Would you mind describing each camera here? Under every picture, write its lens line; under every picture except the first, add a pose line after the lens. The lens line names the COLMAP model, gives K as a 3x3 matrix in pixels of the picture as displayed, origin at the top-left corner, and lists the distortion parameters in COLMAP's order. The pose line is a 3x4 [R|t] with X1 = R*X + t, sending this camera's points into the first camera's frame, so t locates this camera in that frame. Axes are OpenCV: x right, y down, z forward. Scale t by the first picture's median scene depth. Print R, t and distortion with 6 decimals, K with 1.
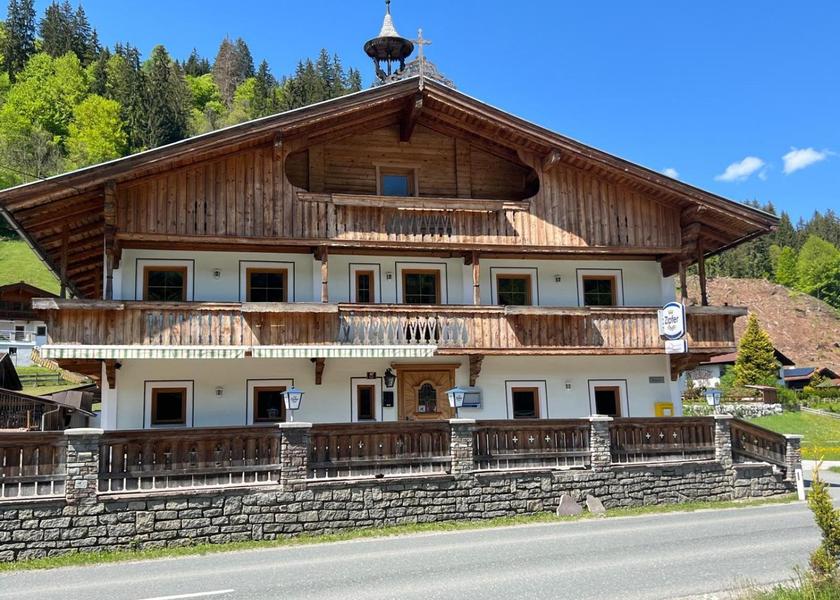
lens RADIAL K [[861.9, 0, 420.0], [0, 861.9, 300.0], [0, 0, 1]] dist [0.004906, 0.000714]
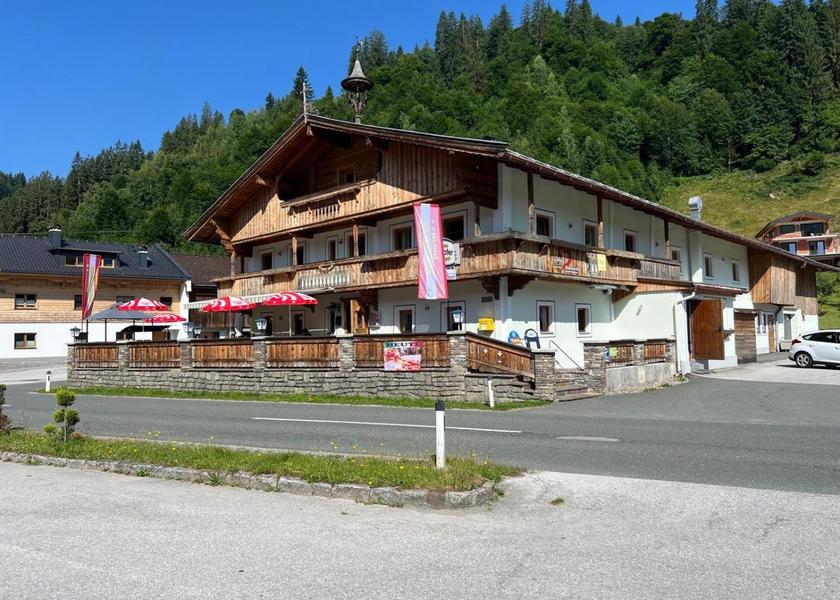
lens RADIAL K [[683.4, 0, 420.0], [0, 683.4, 300.0], [0, 0, 1]] dist [-0.000303, -0.000388]
pose [[0.522735, -0.039933, -0.851559, 1.075190], [0.137766, 0.989730, 0.038156, 0.047639], [0.841290, -0.137261, 0.522868, 0.458628]]
